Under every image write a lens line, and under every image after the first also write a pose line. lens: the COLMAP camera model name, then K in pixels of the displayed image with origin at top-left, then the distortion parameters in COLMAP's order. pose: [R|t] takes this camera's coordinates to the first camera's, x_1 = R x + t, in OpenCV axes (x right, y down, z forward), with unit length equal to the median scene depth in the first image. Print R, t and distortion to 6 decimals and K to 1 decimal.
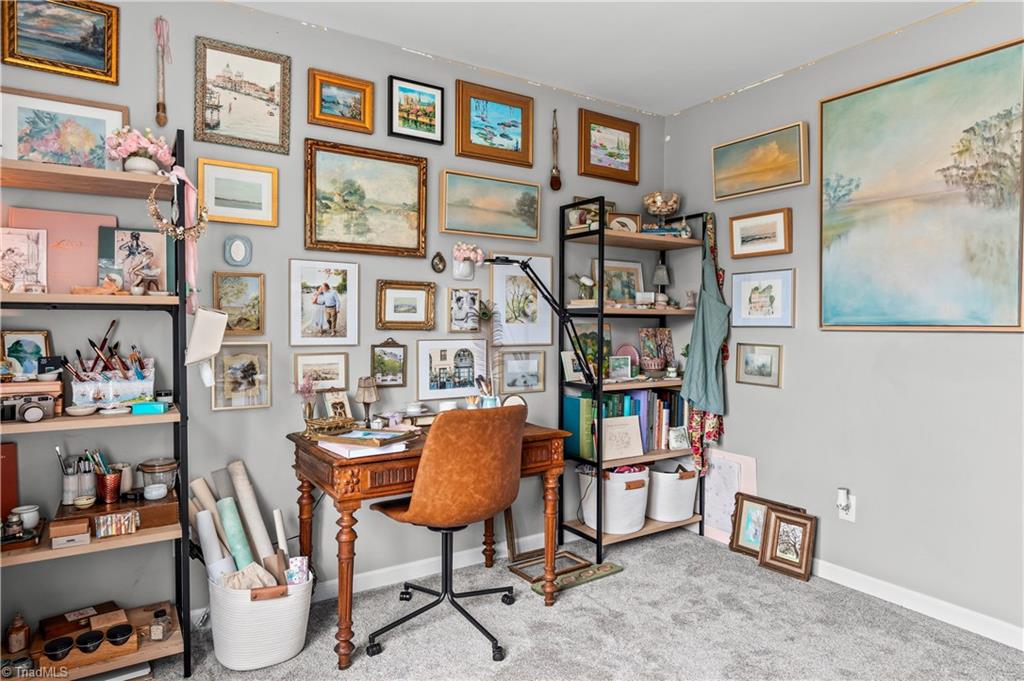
lens RADIAL K [[643.9, 0, 512.0], [0, 643.9, 340.5], [0, 0, 1]] dist [-0.018134, -0.000575]
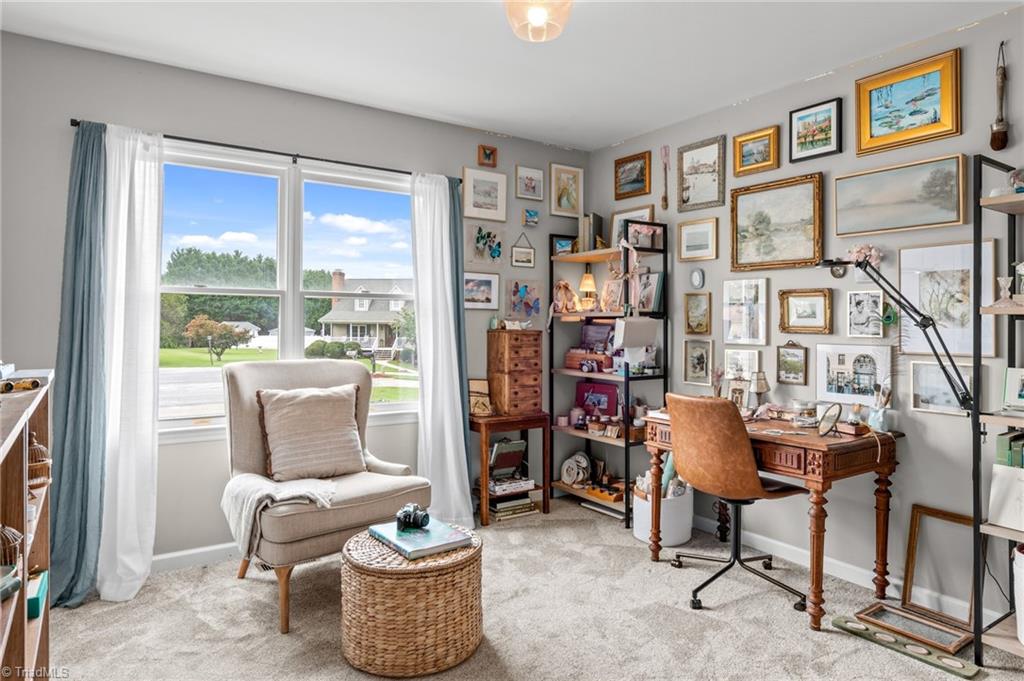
lens RADIAL K [[620.5, 0, 513.9], [0, 620.5, 315.2], [0, 0, 1]] dist [-0.000654, 0.000054]
pose [[-0.002599, -0.016942, -0.999853, 0.904613], [-0.030553, 0.999391, -0.016855, -0.015043], [0.999530, 0.030505, -0.003115, 0.513992]]
